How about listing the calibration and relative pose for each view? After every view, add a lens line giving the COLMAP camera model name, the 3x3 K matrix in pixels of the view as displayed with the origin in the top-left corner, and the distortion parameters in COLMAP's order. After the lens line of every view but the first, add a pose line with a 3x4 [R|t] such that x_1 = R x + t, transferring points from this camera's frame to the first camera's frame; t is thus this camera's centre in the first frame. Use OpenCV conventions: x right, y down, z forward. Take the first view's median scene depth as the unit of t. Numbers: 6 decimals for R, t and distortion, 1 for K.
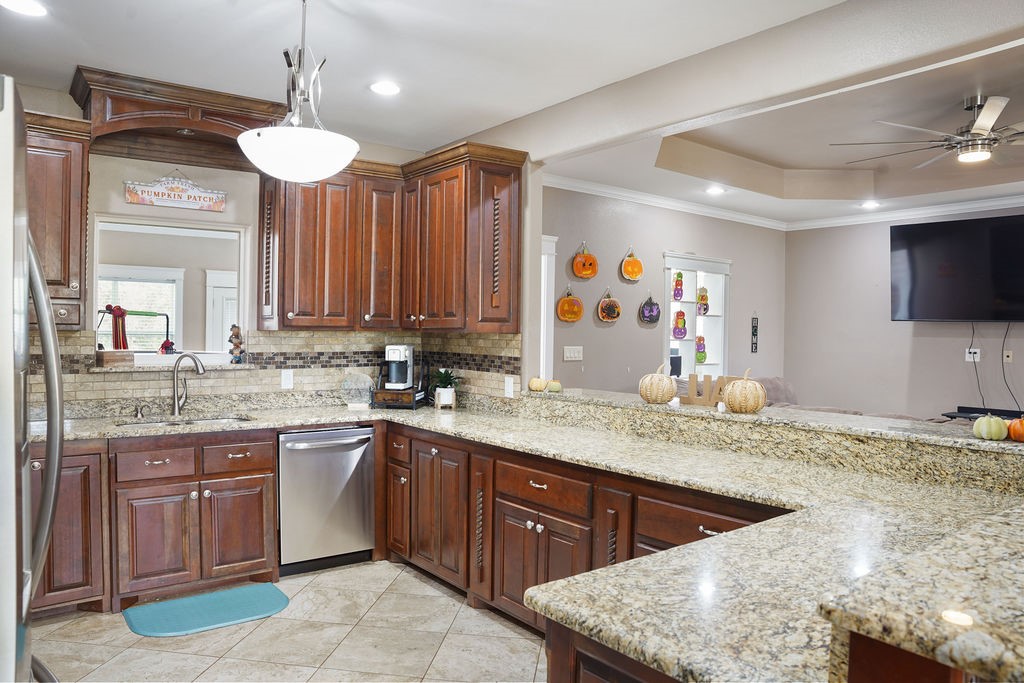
lens RADIAL K [[711.4, 0, 512.0], [0, 711.4, 341.5], [0, 0, 1]] dist [-0.176659, 0.133075]
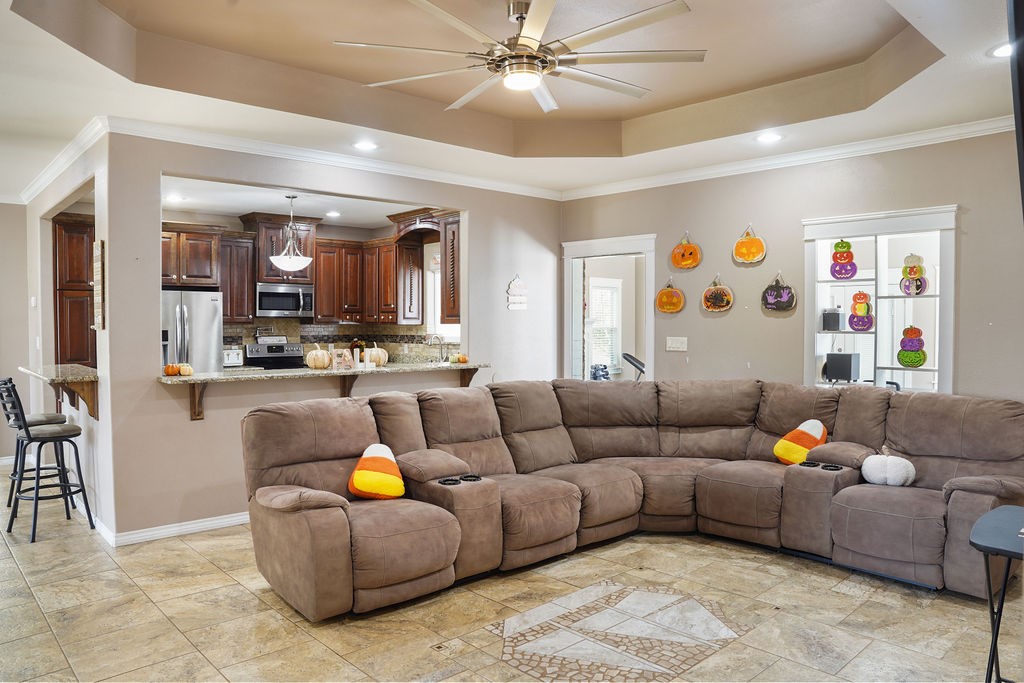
lens RADIAL K [[711.4, 0, 512.0], [0, 711.4, 341.5], [0, 0, 1]] dist [-0.176659, 0.133075]
pose [[0.080082, 0.012696, -0.996707, 0.968693], [-0.015868, 0.999808, 0.011460, 0.004994], [0.996662, 0.014898, 0.080269, 0.617794]]
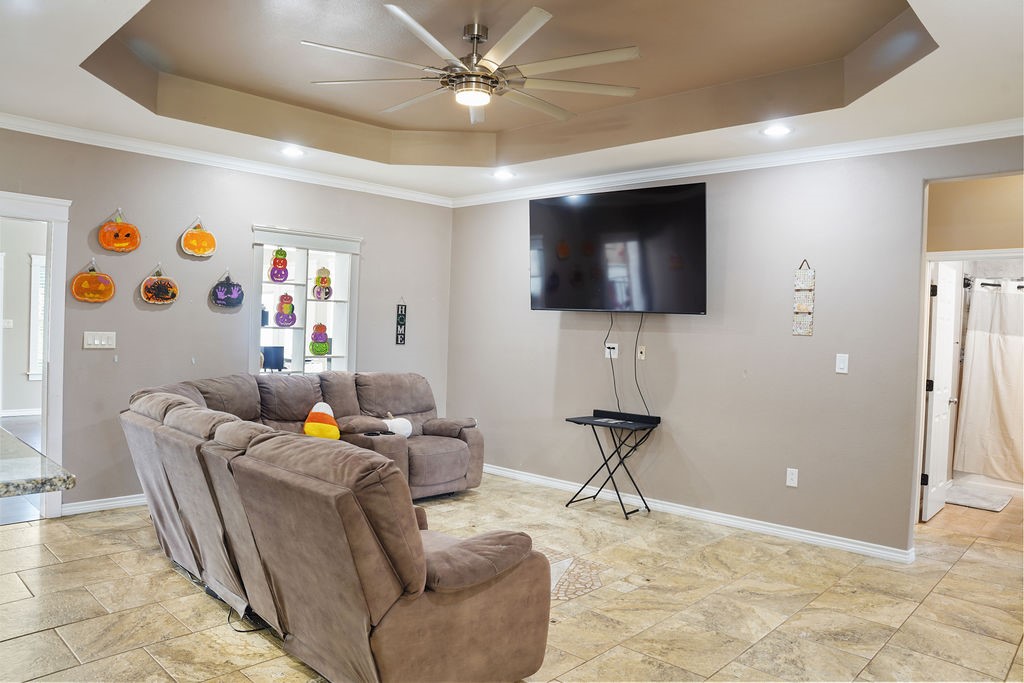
lens RADIAL K [[711.4, 0, 512.0], [0, 711.4, 341.5], [0, 0, 1]] dist [-0.176659, 0.133075]
pose [[0.988147, 0.015594, 0.152716, 0.404217], [-0.016625, 0.999847, 0.005470, 0.005363], [-0.152608, -0.007944, 0.988255, 0.115280]]
